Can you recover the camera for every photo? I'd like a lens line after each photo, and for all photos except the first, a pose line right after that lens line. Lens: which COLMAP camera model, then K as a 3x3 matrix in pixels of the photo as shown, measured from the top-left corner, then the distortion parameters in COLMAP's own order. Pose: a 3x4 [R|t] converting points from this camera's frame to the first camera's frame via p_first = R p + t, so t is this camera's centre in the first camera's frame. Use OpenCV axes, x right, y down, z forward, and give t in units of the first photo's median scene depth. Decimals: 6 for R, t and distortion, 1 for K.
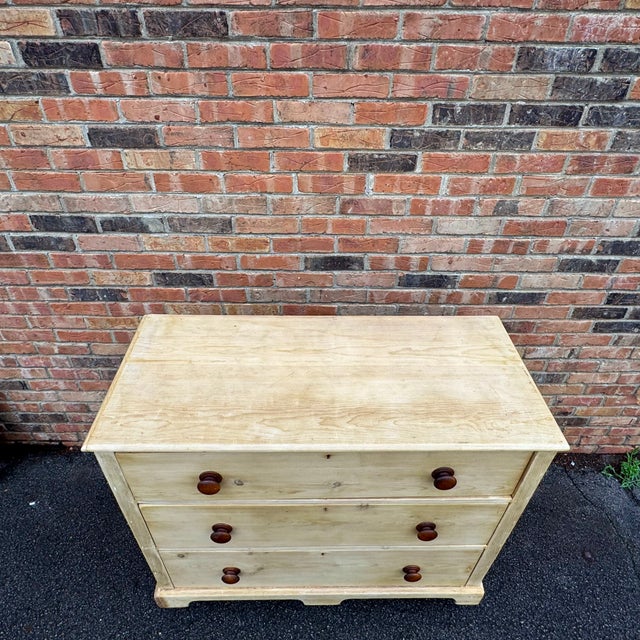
lens RADIAL K [[449.3, 0, 316.9], [0, 449.3, 318.2], [0, 0, 1]] dist [-0.000690, -0.003750]
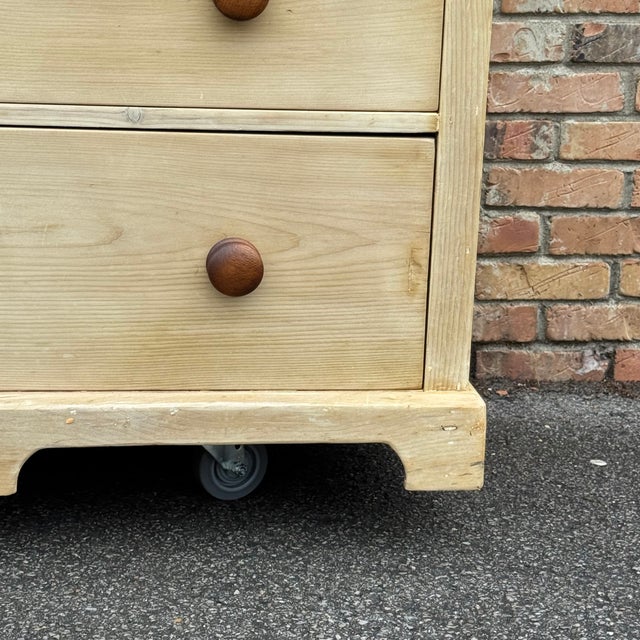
lens RADIAL K [[1630.8, 0, 336.5], [0, 1630.8, 322.5], [0, 0, 1]] dist [0.136051, 0.103671]
pose [[0.991890, -0.011841, 0.126550, 0.136585], [0.062207, 0.913479, -0.402102, 1.071318], [-0.110839, 0.406713, 0.906807, -0.039830]]
